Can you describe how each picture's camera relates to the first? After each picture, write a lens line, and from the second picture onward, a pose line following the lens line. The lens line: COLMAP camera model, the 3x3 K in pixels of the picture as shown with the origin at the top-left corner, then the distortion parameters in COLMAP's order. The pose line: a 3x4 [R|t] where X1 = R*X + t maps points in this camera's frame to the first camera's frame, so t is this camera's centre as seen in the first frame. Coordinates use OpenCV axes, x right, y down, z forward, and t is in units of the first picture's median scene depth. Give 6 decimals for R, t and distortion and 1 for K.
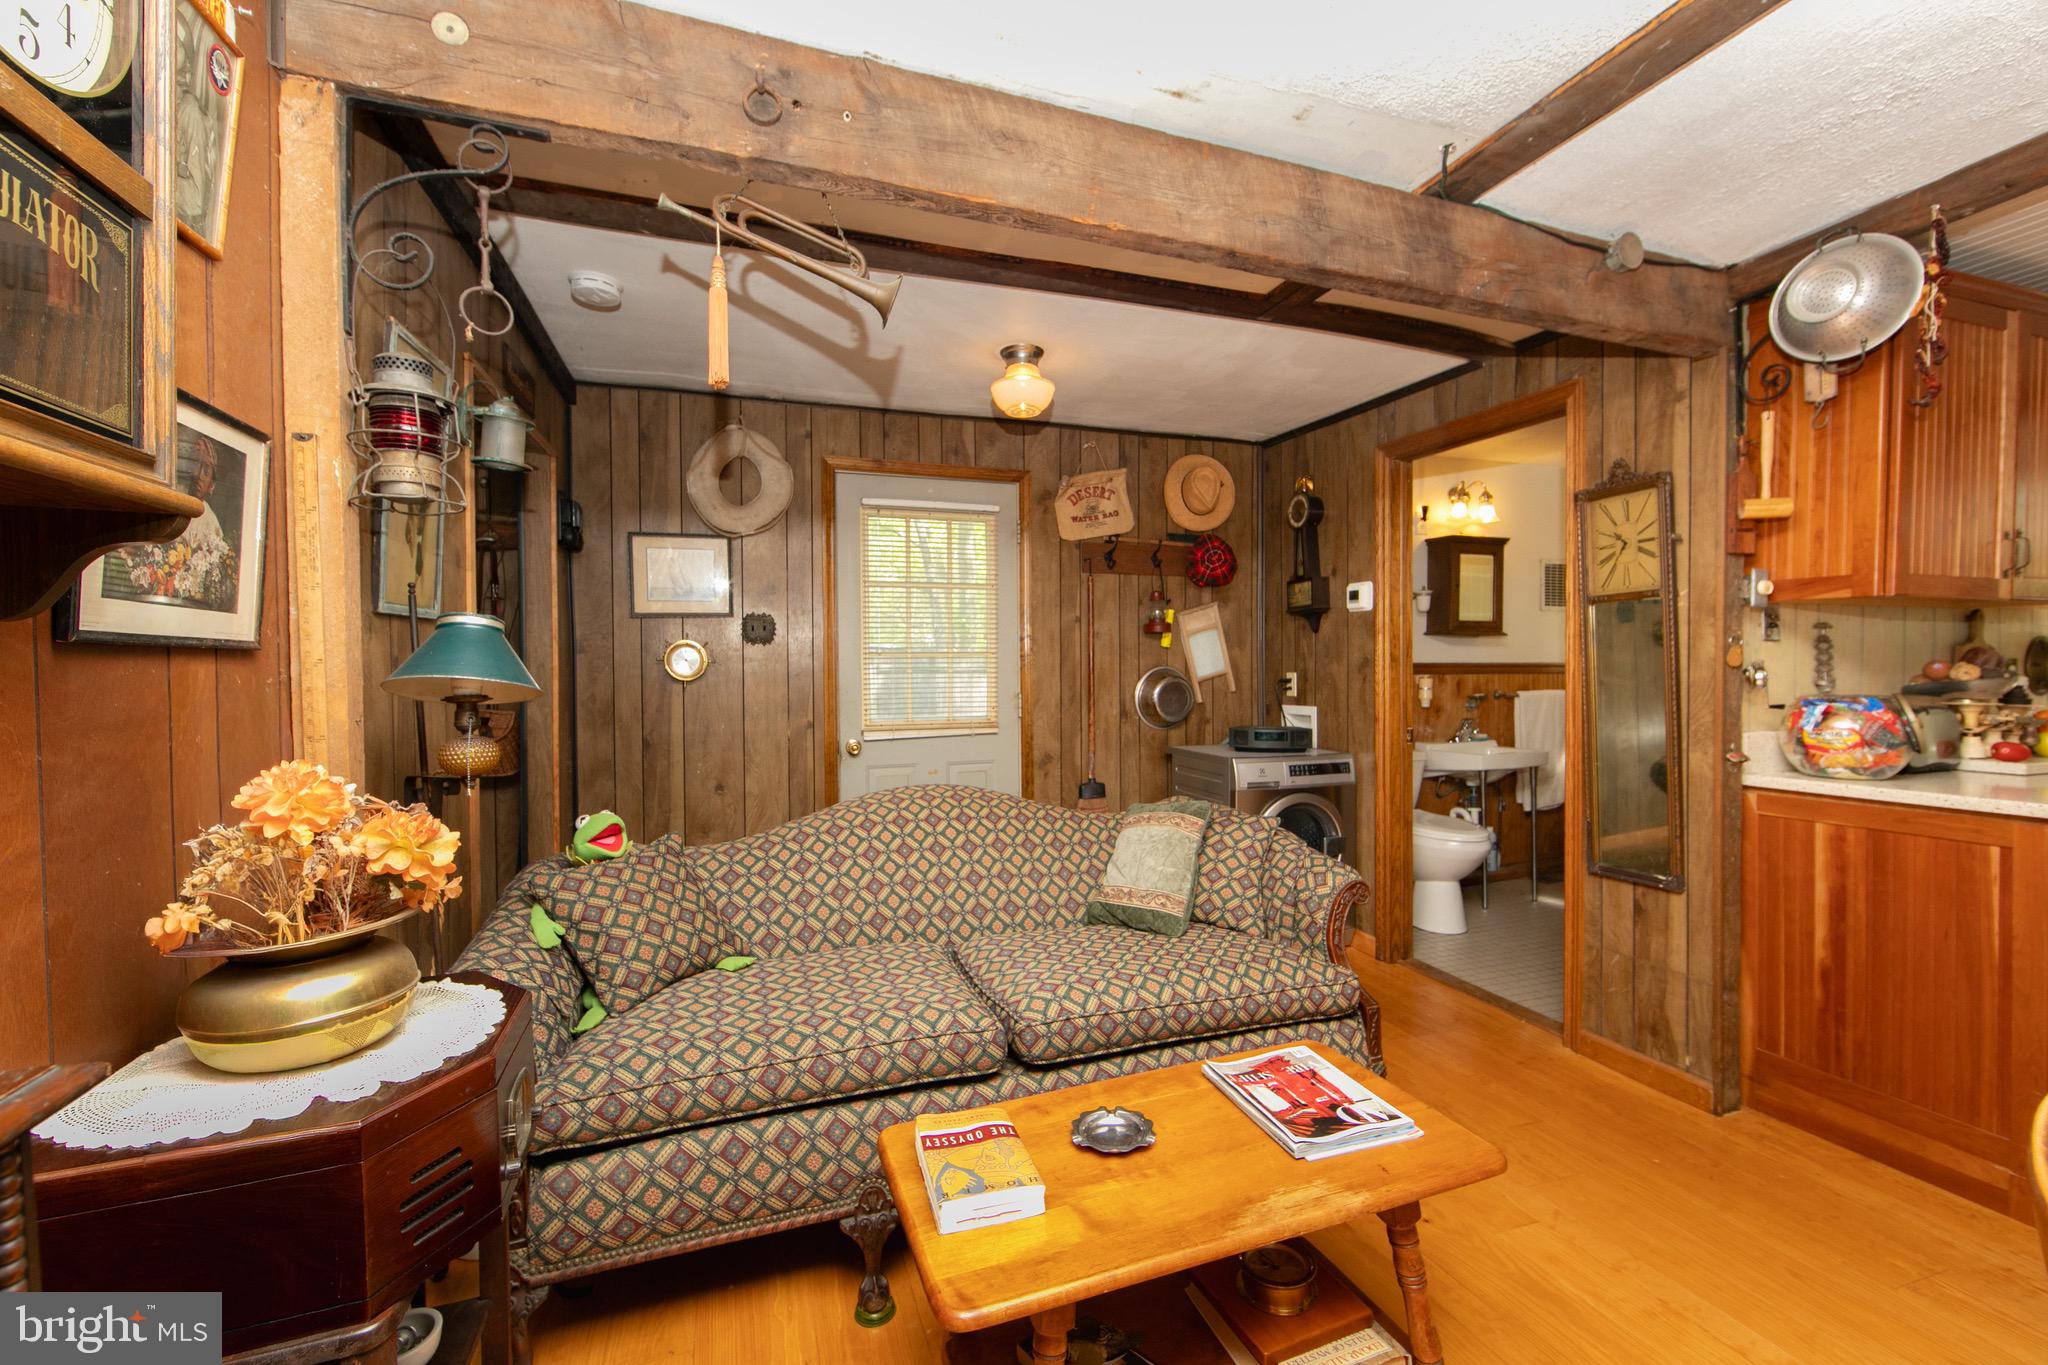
lens RADIAL K [[854.1, 0, 1030.7], [0, 854.1, 687.2], [0, 0, 1]] dist [-0.002215, -0.000406]
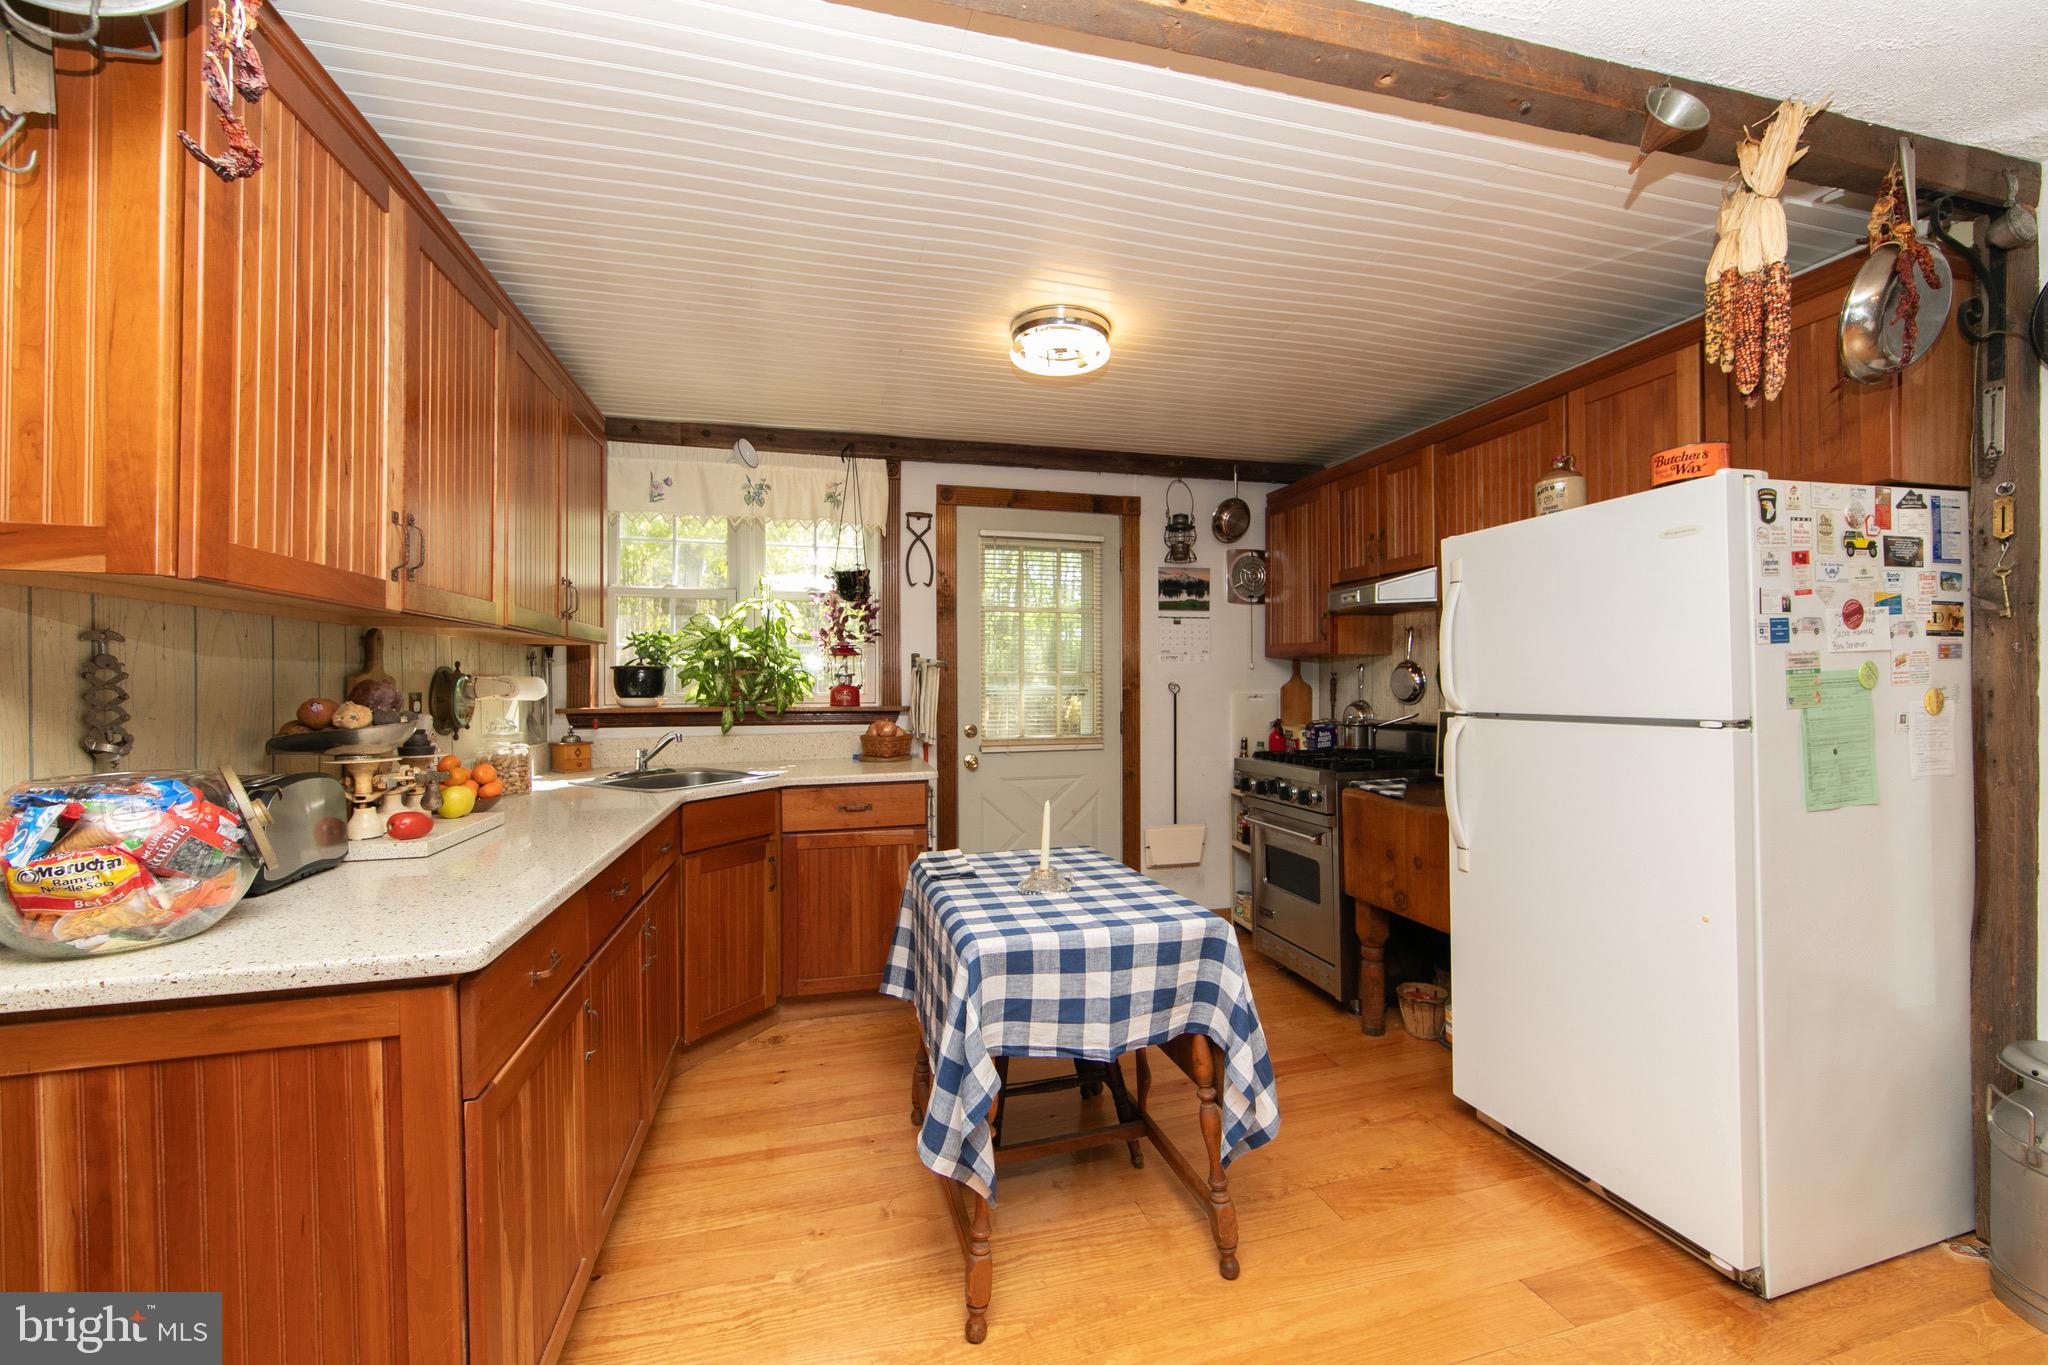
lens RADIAL K [[809.2, 0, 1009.4], [0, 809.2, 685.1], [0, 0, 1]] dist [-0.001691, -0.000021]
pose [[0.101705, 0.002174, 0.994812, 0.558106], [0.028948, 0.999568, -0.005143, -0.026286], [-0.994393, 0.029321, 0.101598, 0.452206]]
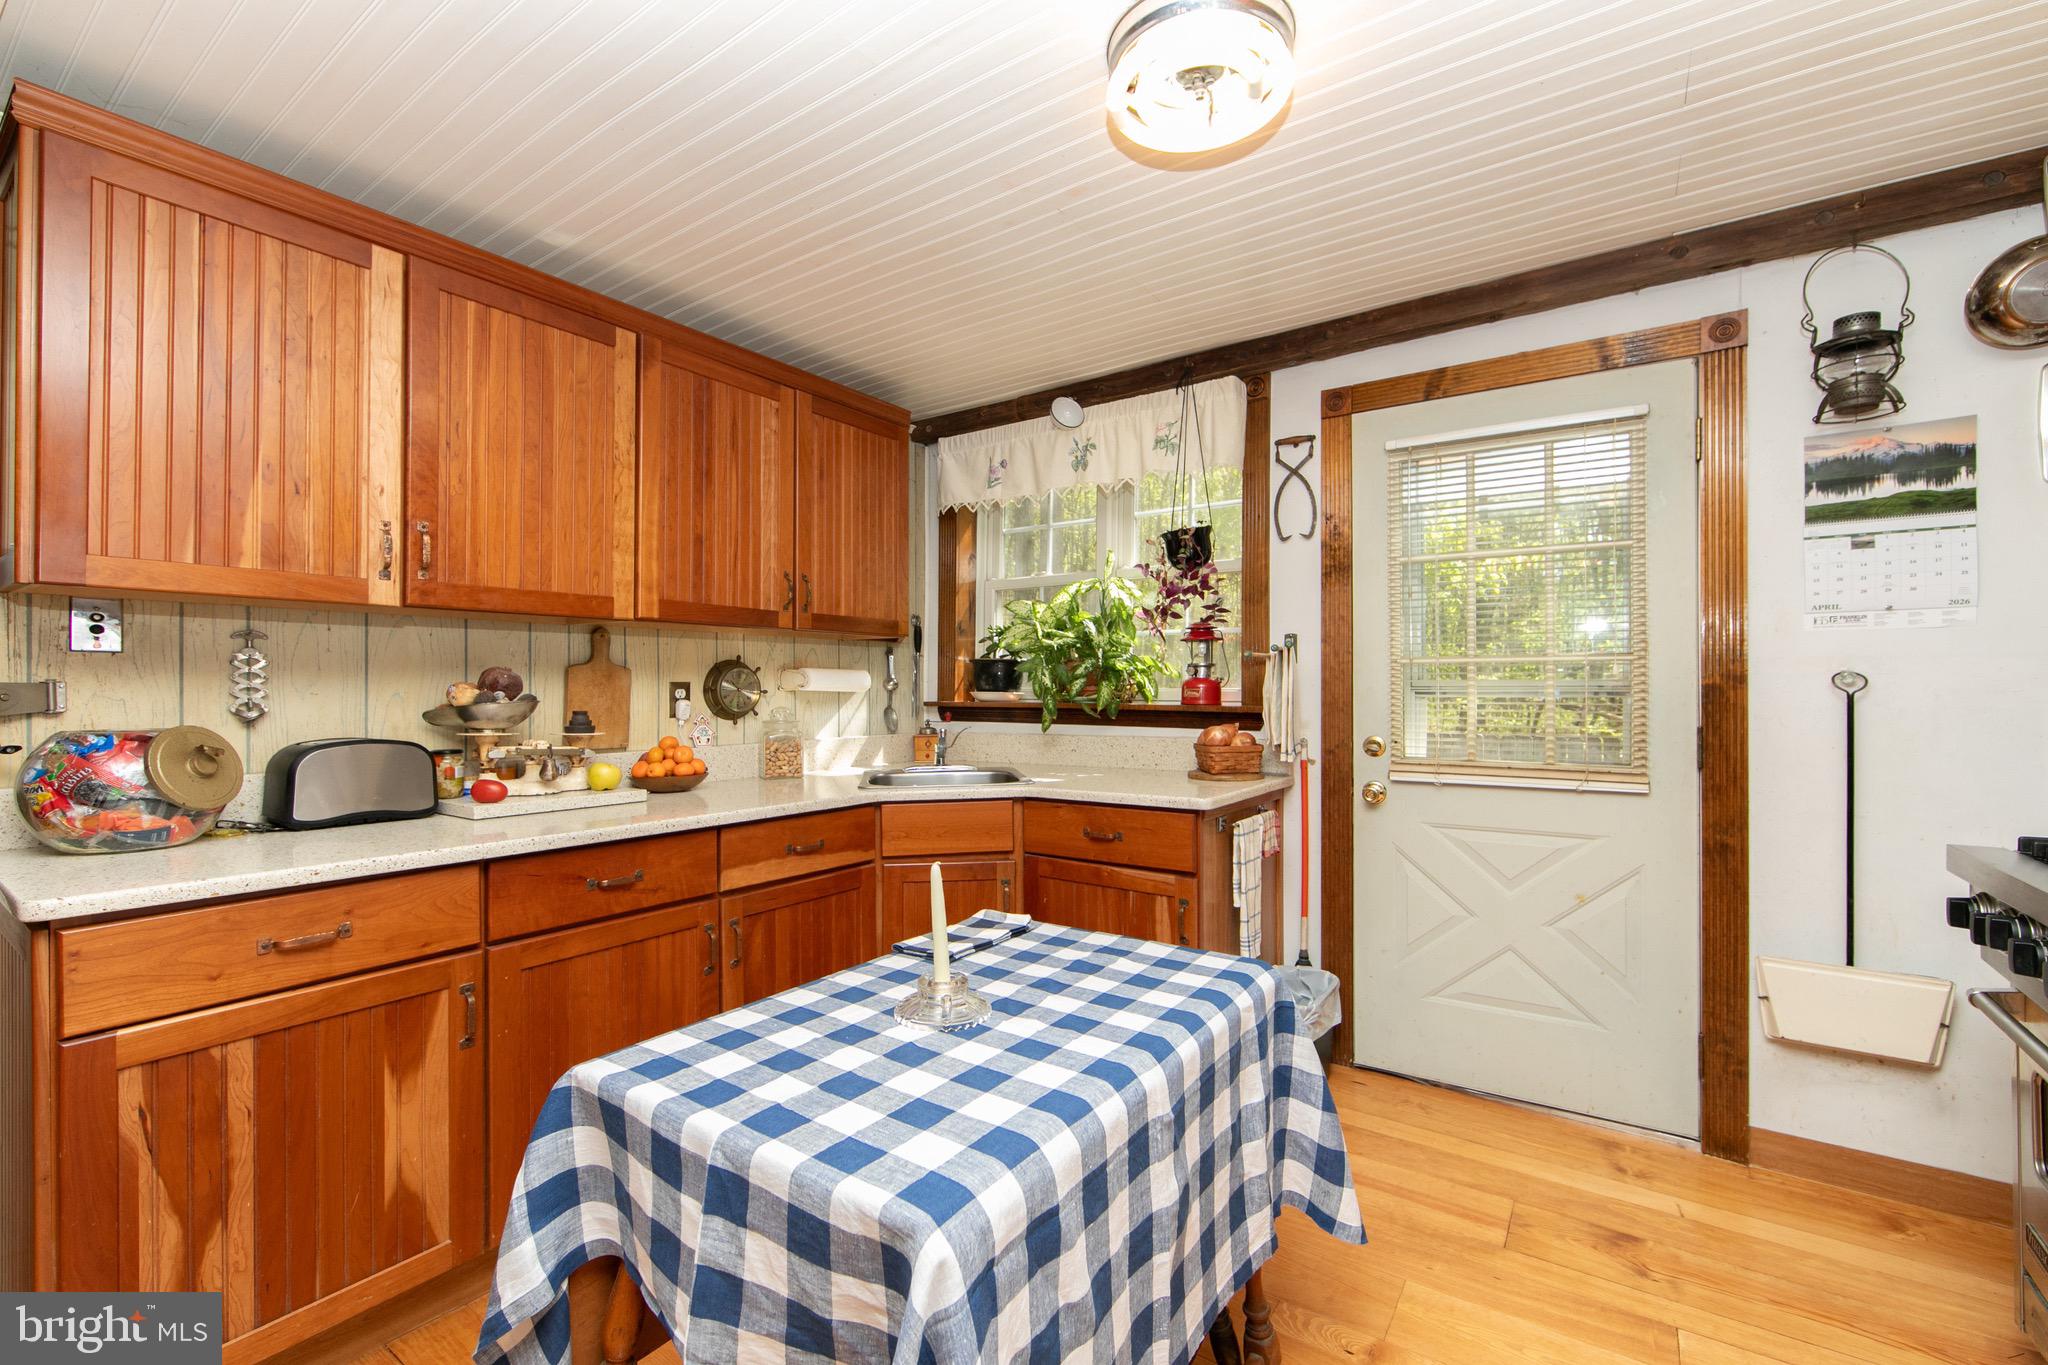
lens RADIAL K [[809.2, 0, 1009.4], [0, 809.2, 685.1], [0, 0, 1]] dist [-0.001691, -0.000021]
pose [[0.821353, 0.006067, 0.570388, 1.169649], [0.011725, 0.999553, -0.027515, -0.001704], [-0.570300, 0.029287, 0.820914, 0.068059]]
